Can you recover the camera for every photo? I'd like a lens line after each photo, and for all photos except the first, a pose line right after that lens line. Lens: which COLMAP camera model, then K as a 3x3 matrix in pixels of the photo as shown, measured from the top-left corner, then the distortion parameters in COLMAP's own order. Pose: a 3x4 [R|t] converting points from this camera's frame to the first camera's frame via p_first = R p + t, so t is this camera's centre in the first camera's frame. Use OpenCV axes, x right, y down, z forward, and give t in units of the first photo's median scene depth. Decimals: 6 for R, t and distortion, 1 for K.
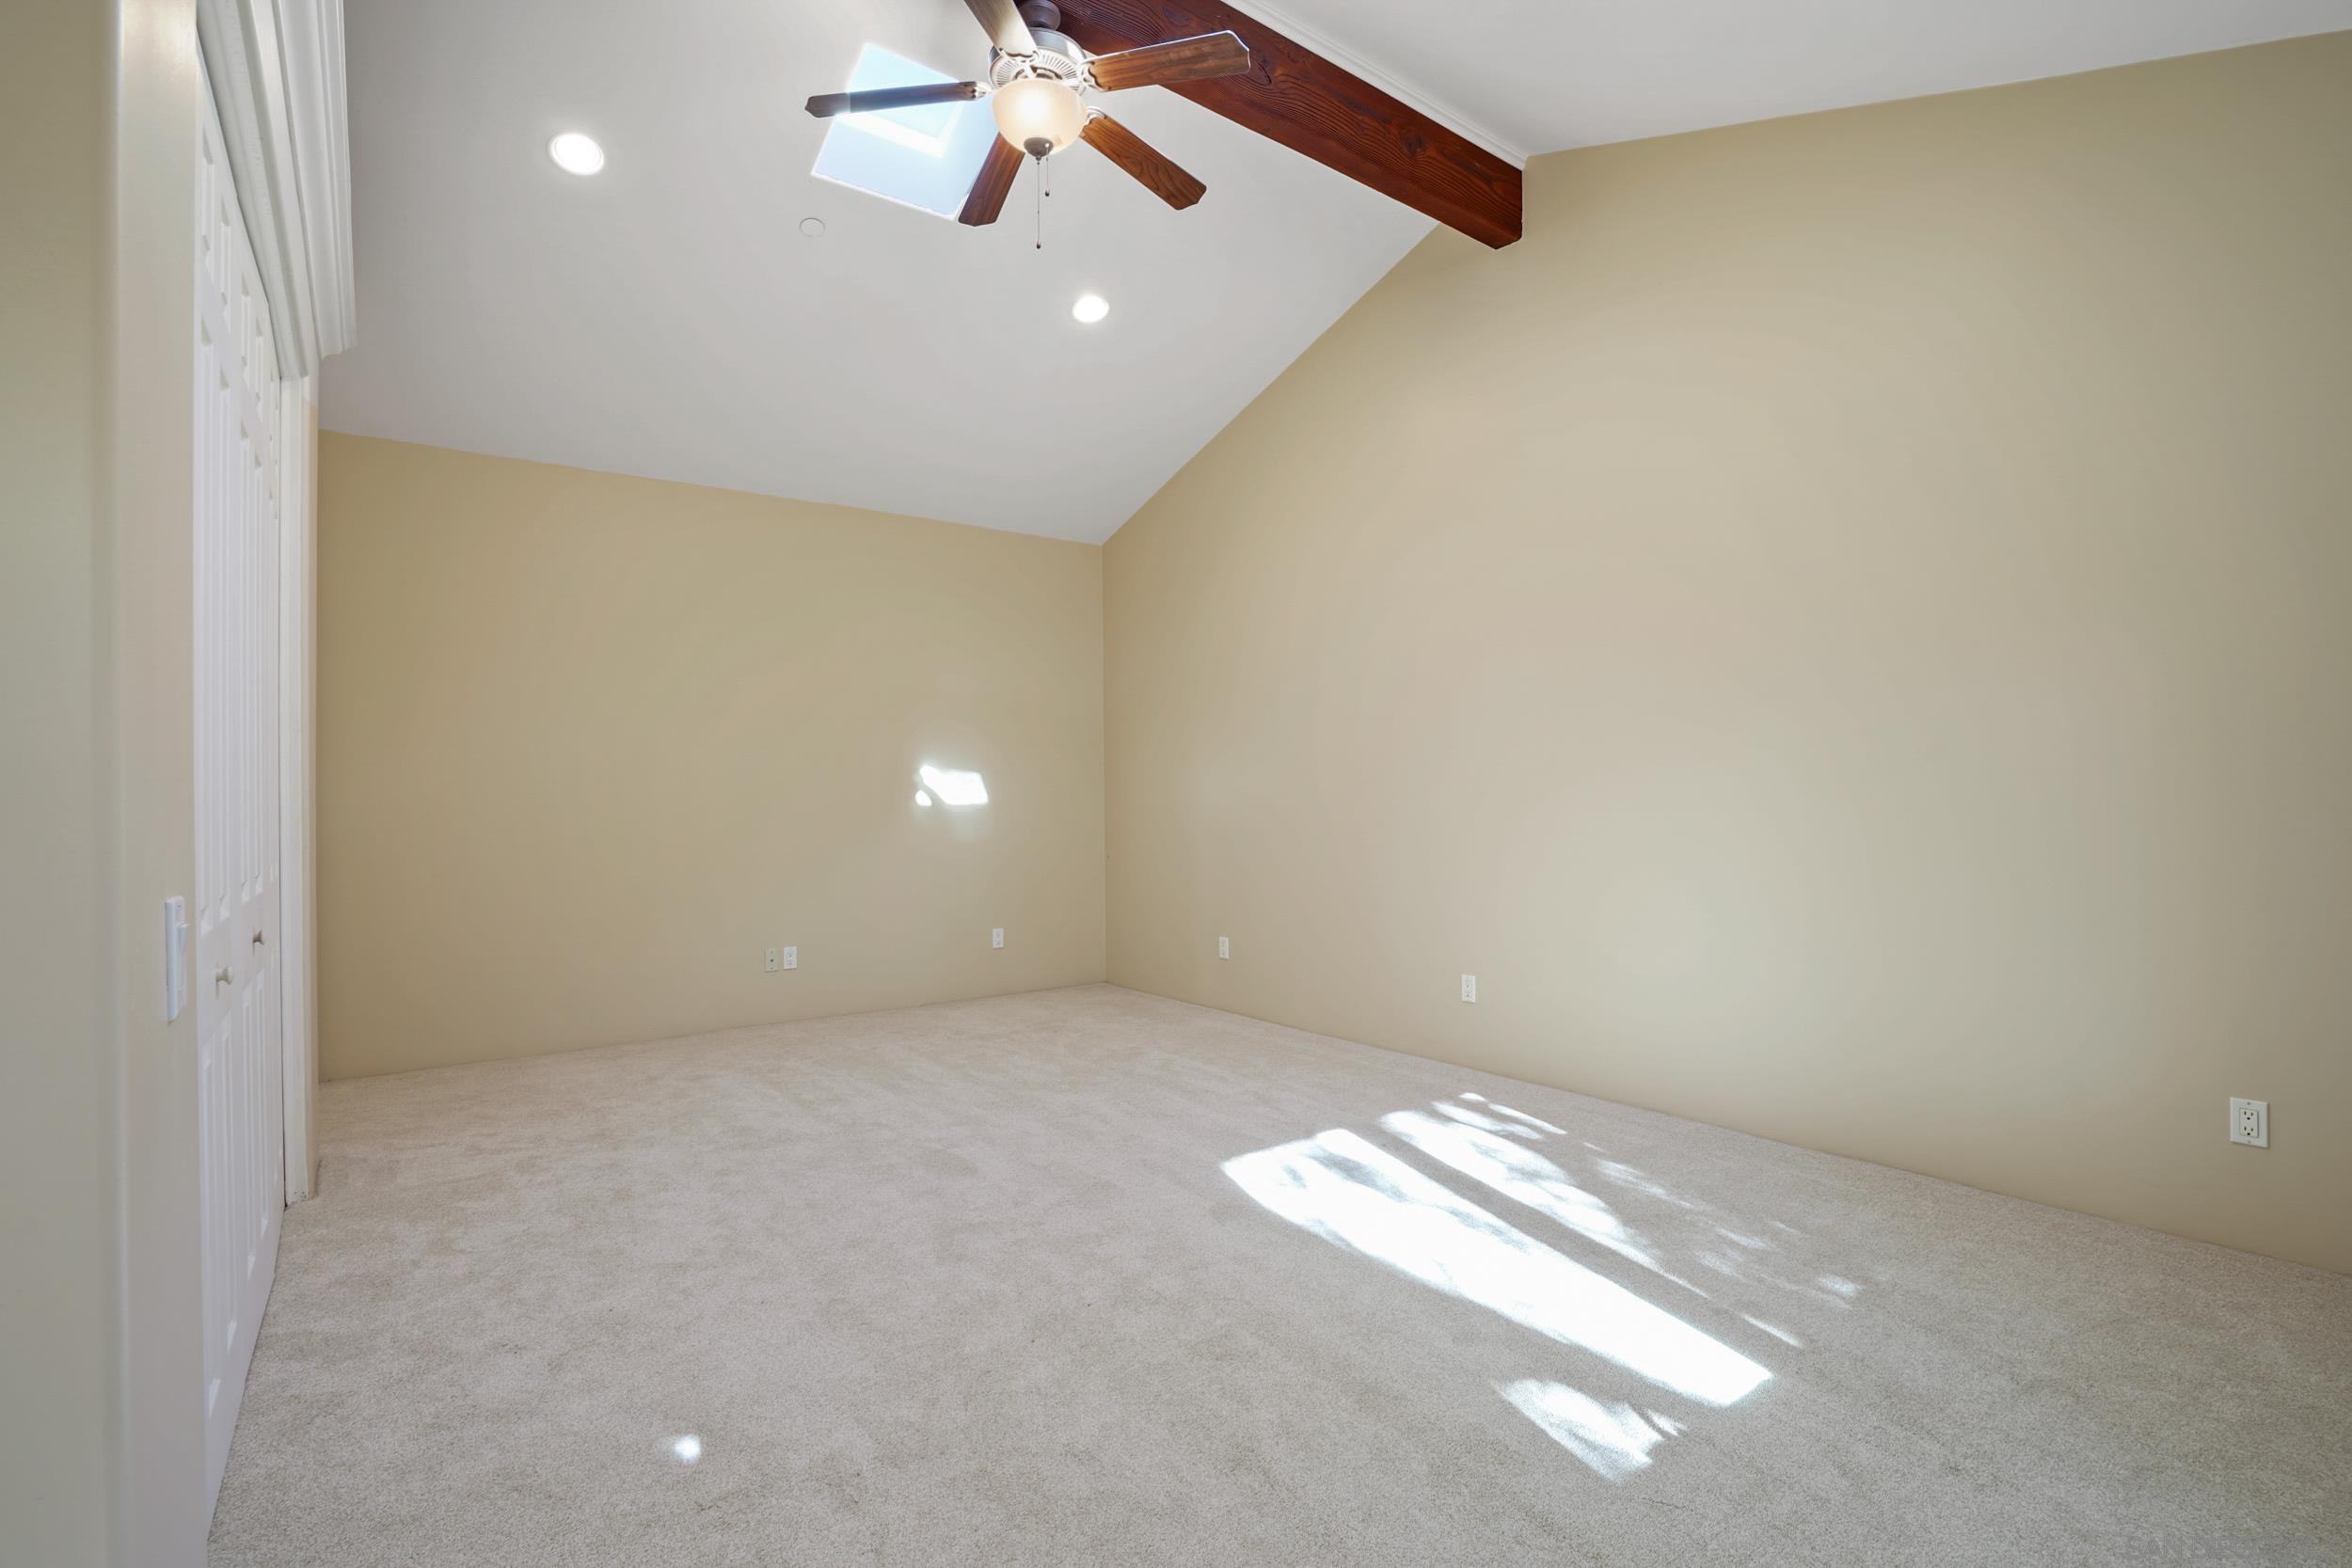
lens RADIAL K [[1084.0, 0, 1191.8], [0, 1084.0, 786.2], [0, 0, 1]] dist [-0.050713, 0.017167]
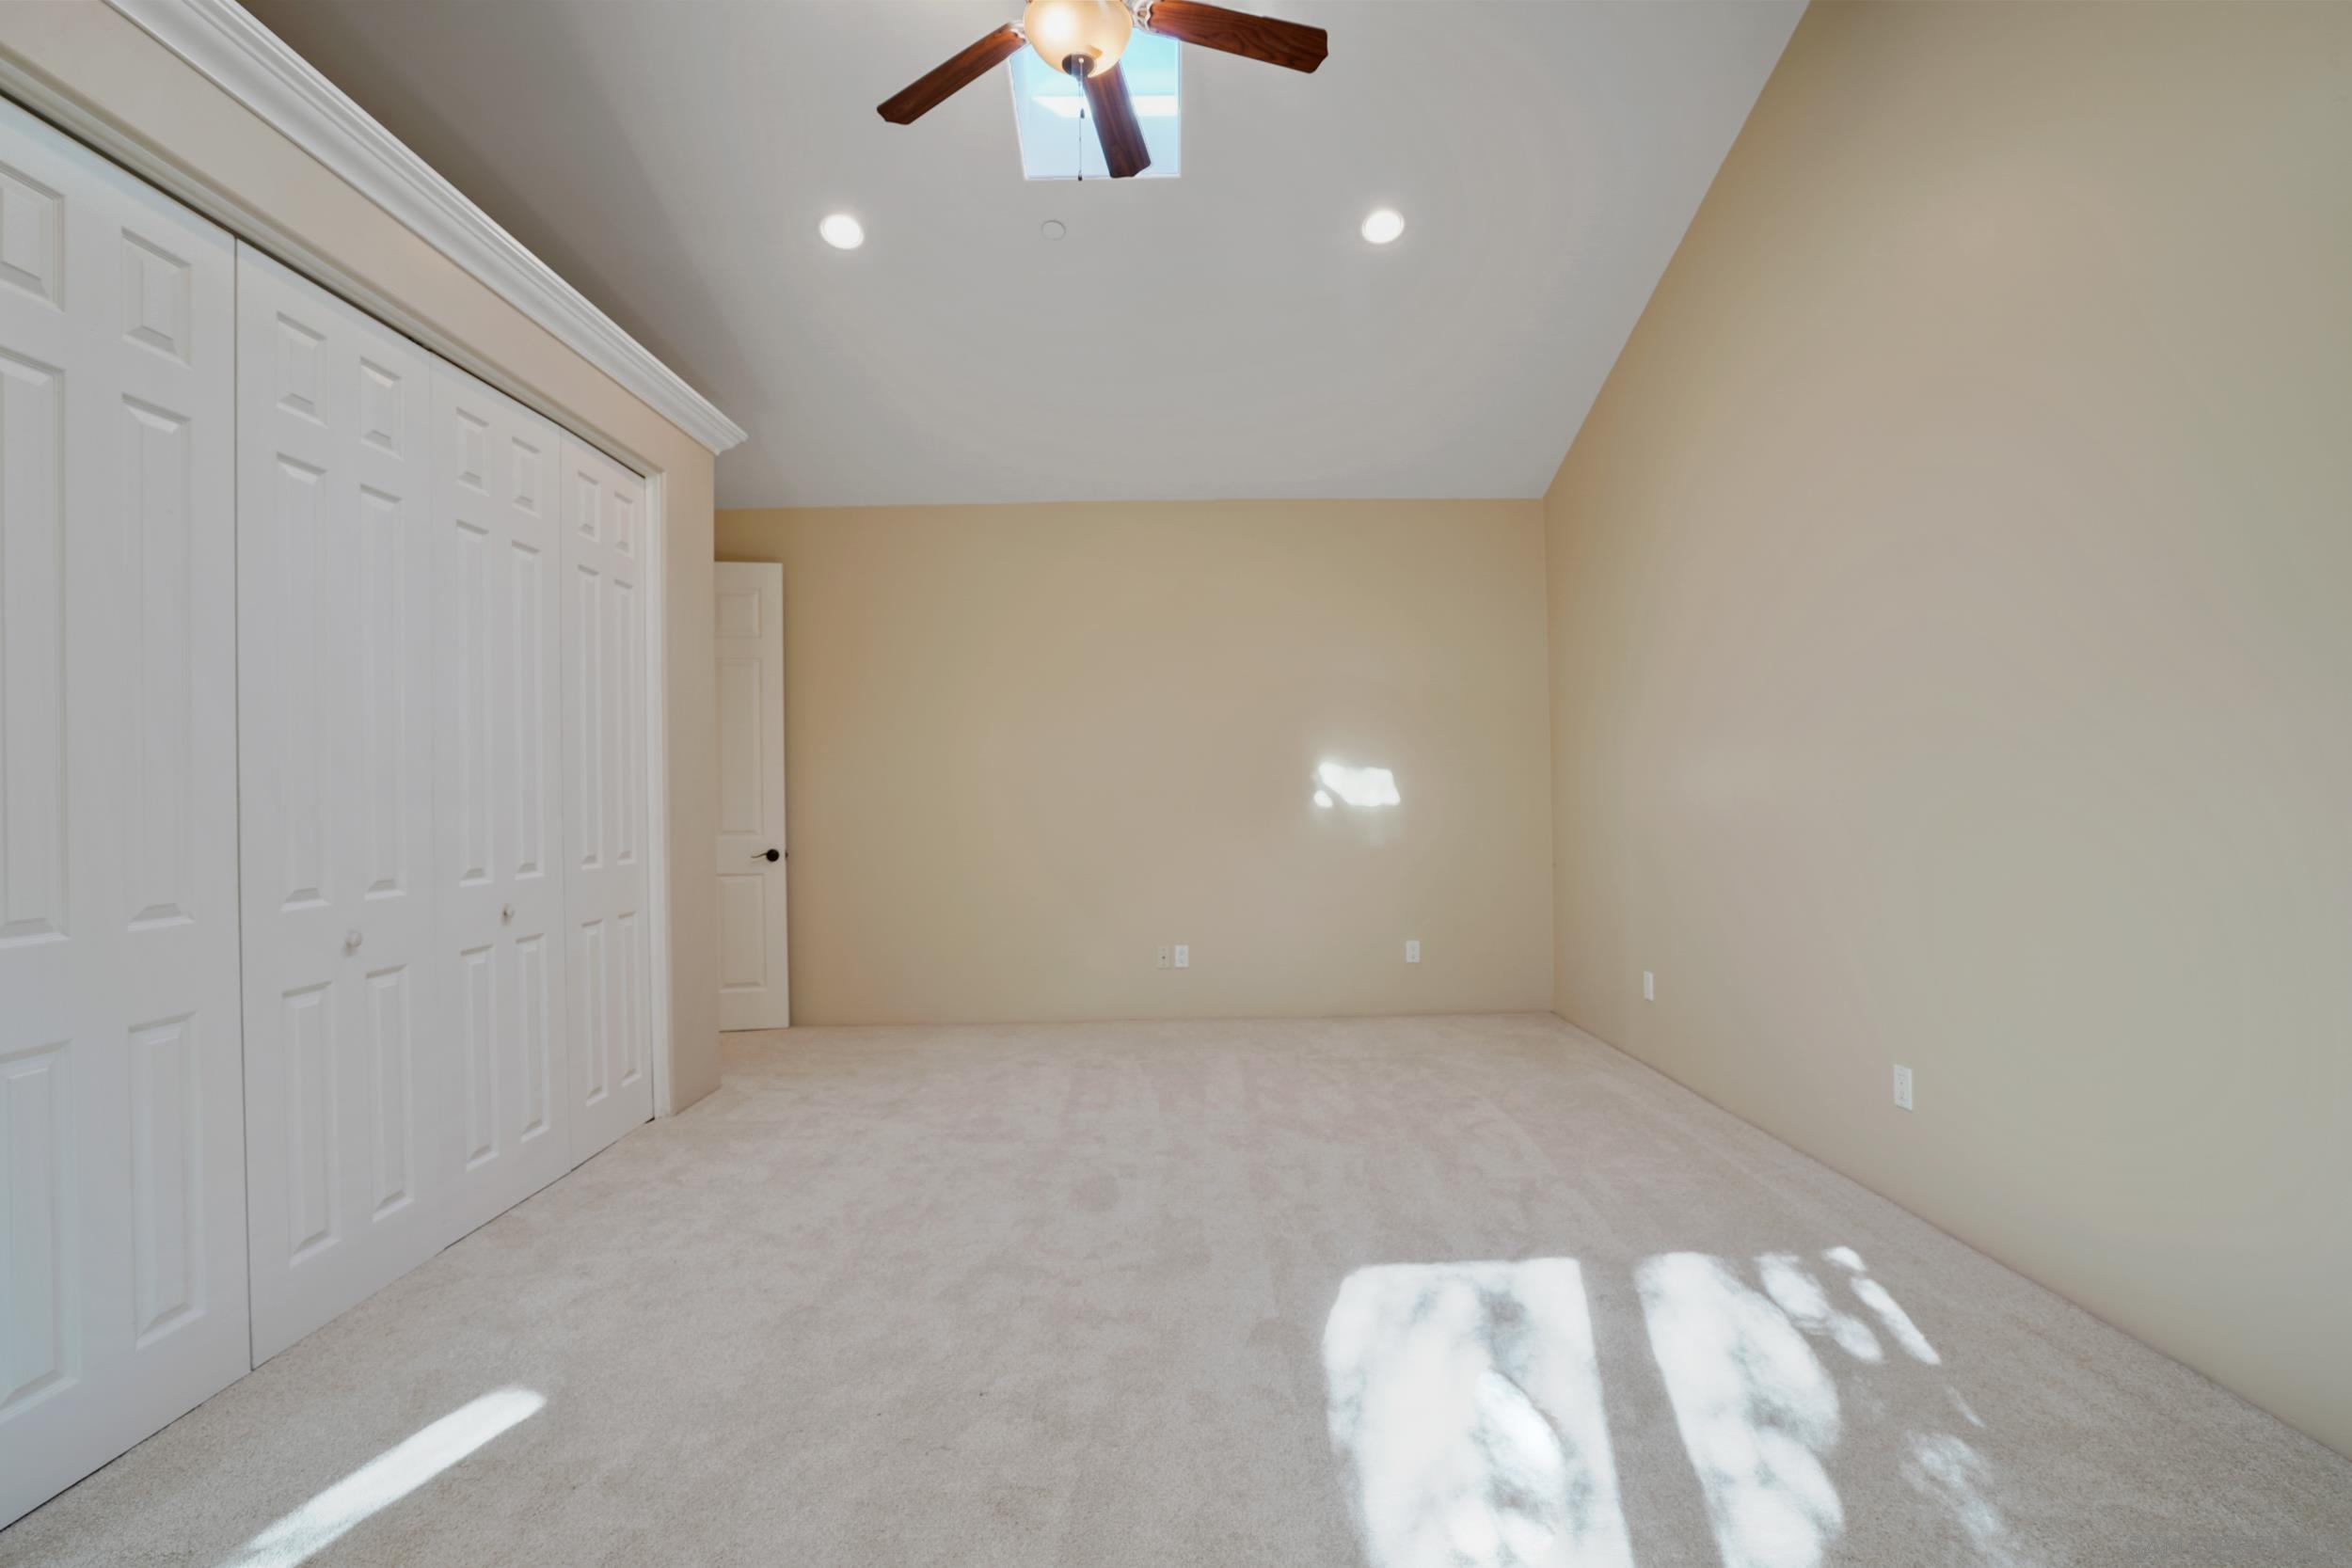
lens RADIAL K [[1084.0, 0, 1172.2], [0, 1084.0, 792.3], [0, 0, 1]] dist [-0.050713, 0.017167]
pose [[0.791260, -0.010811, -0.611385, 0.331710], [0.017339, 0.999838, 0.004761, -0.001274], [0.611235, -0.014368, 0.791319, 0.250984]]
